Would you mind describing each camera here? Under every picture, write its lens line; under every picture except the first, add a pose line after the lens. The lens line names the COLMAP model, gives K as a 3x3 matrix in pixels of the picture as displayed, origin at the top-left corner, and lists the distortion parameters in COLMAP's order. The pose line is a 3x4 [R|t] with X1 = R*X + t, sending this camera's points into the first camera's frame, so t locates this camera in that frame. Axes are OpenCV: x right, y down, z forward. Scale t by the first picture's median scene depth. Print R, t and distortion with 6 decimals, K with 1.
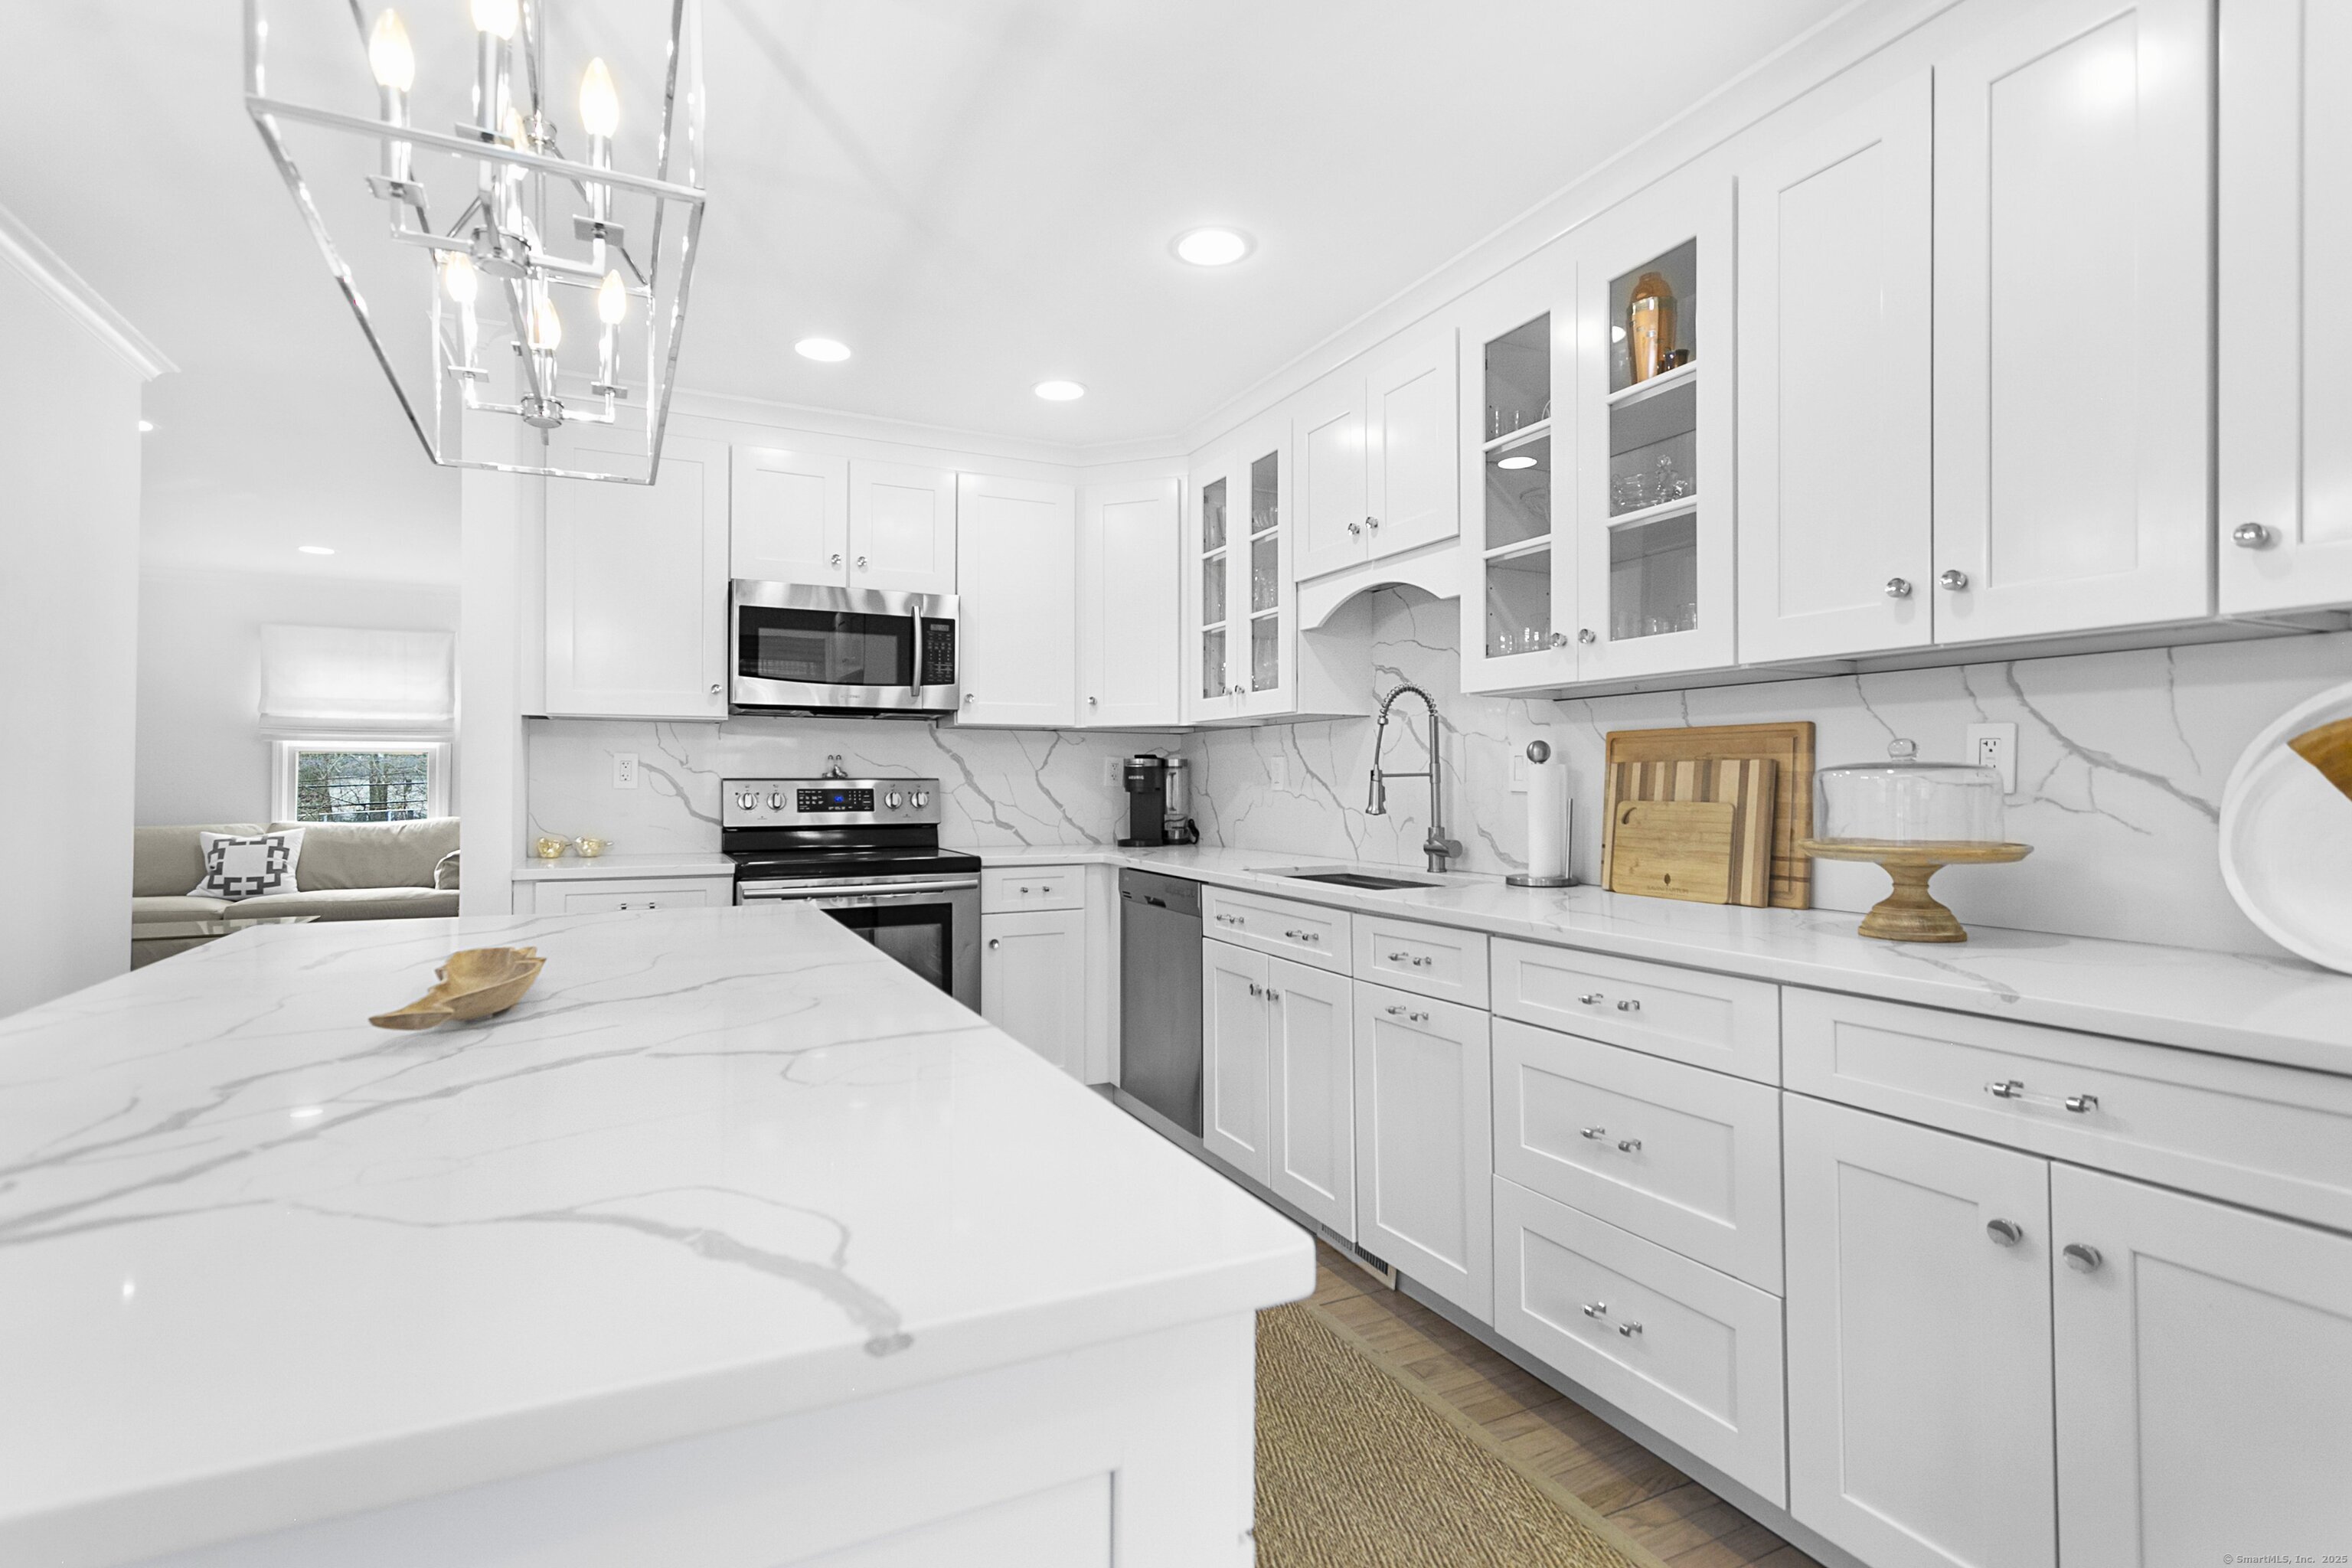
lens RADIAL K [[1122.8, 0, 1166.6], [0, 1122.8, 767.3], [0, 0, 1]] dist [-0.001930, 0.010540]
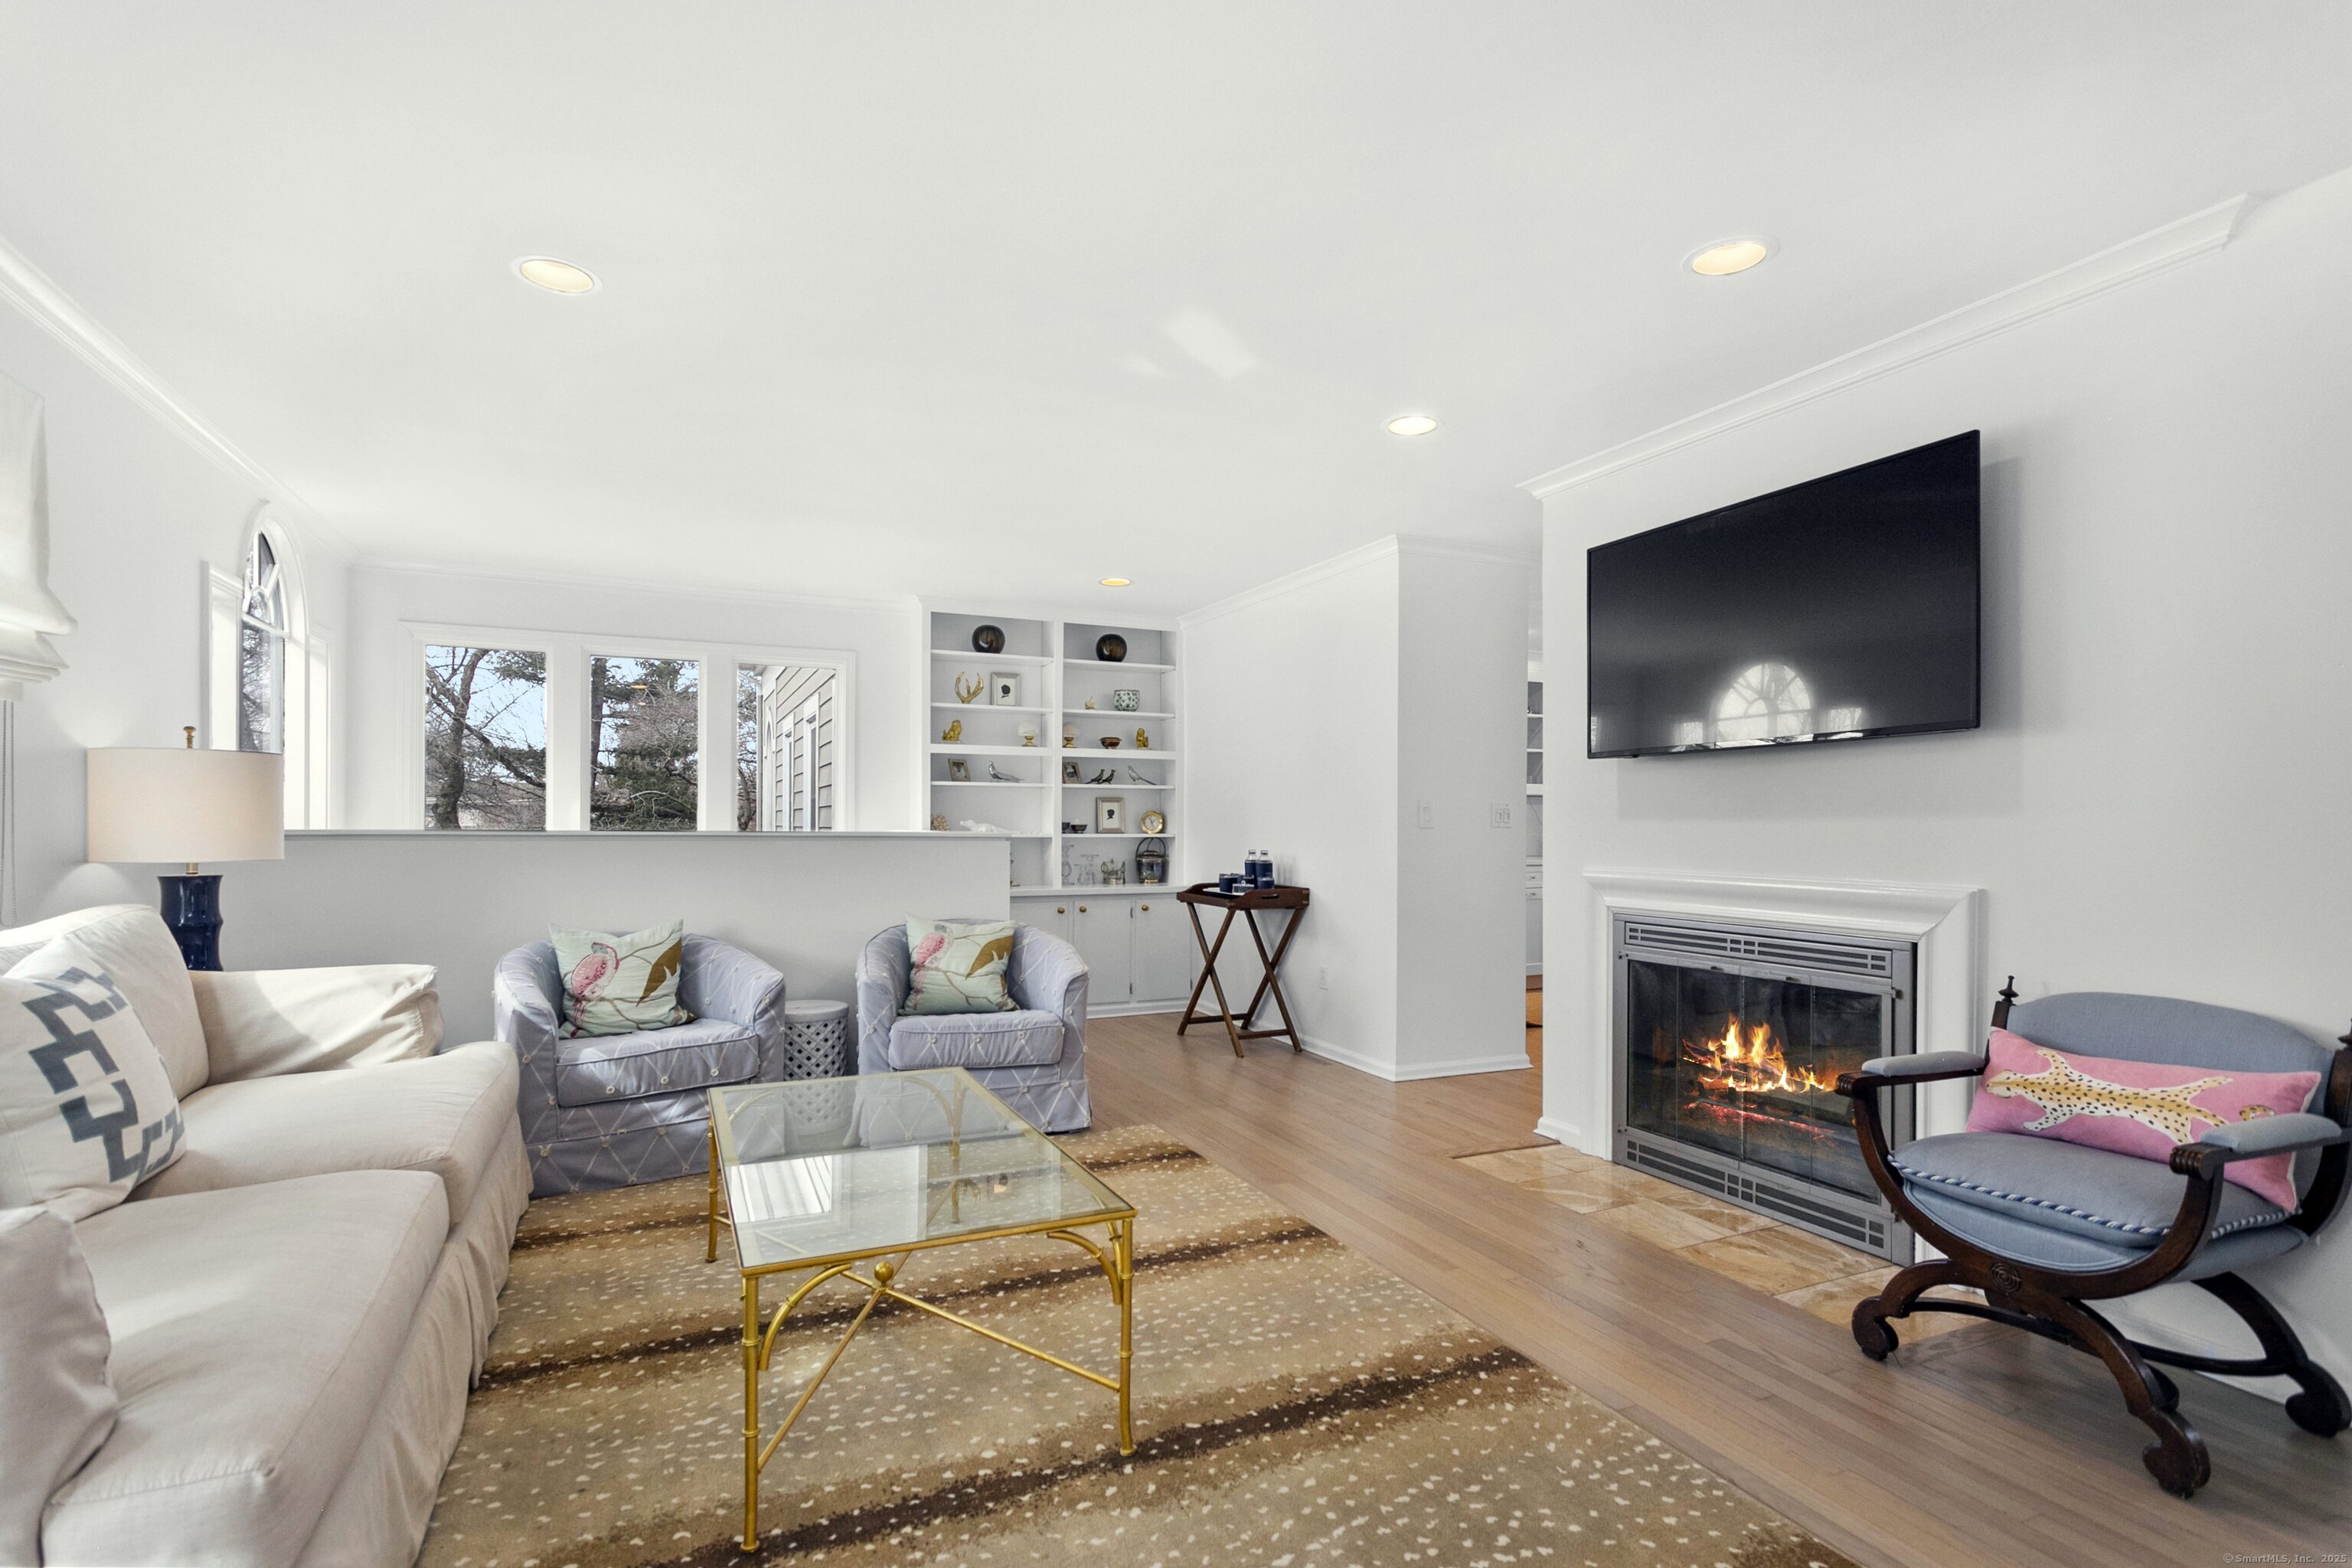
lens RADIAL K [[1120.0, 0, 1170.3], [0, 1120.0, 832.8], [0, 0, 1]] dist [0.004276, 0.000660]
pose [[0.022864, -0.009038, 0.999698, -1.996730], [-0.020860, 0.999737, 0.009515, 0.018370], [-0.999521, -0.021071, 0.022669, 1.280123]]
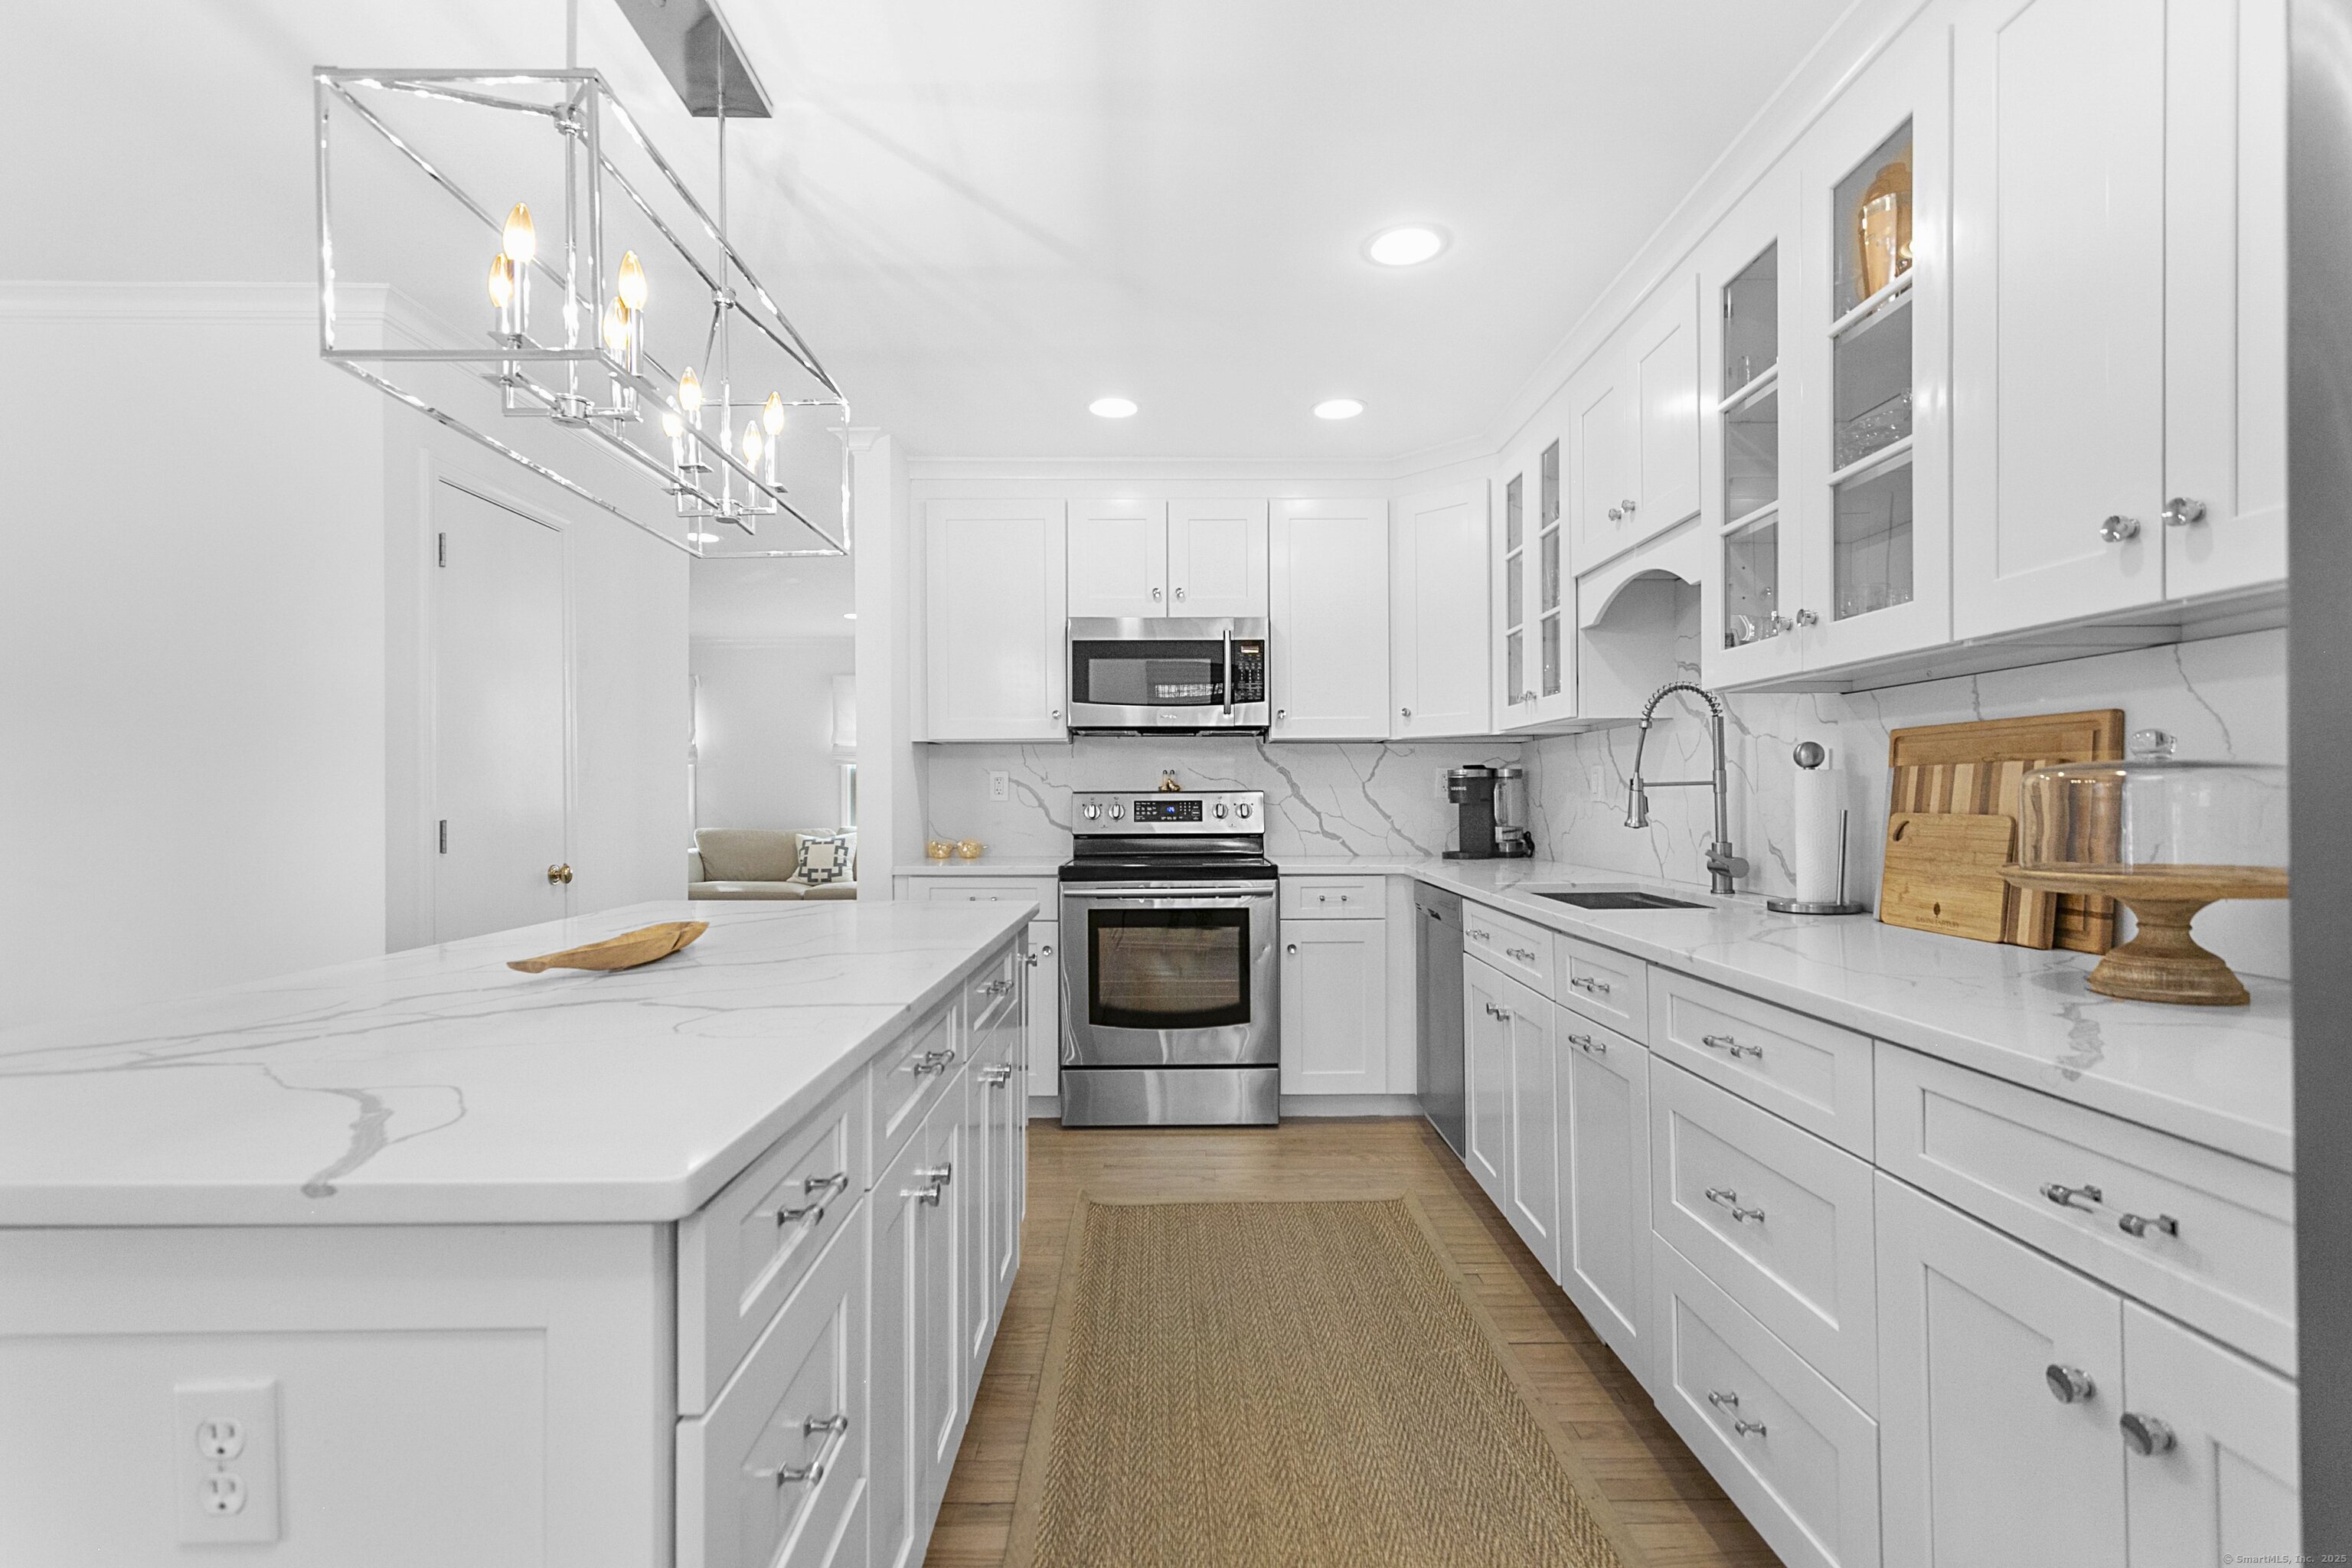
lens RADIAL K [[1097.8, 0, 1174.0], [0, 1097.8, 793.1], [0, 0, 1]] dist [0.002207, 0.000383]
pose [[0.903390, -0.005184, -0.428790, 0.191234], [0.010207, 0.999904, 0.009416, 0.001674], [0.428699, -0.012883, 0.903355, 0.031234]]
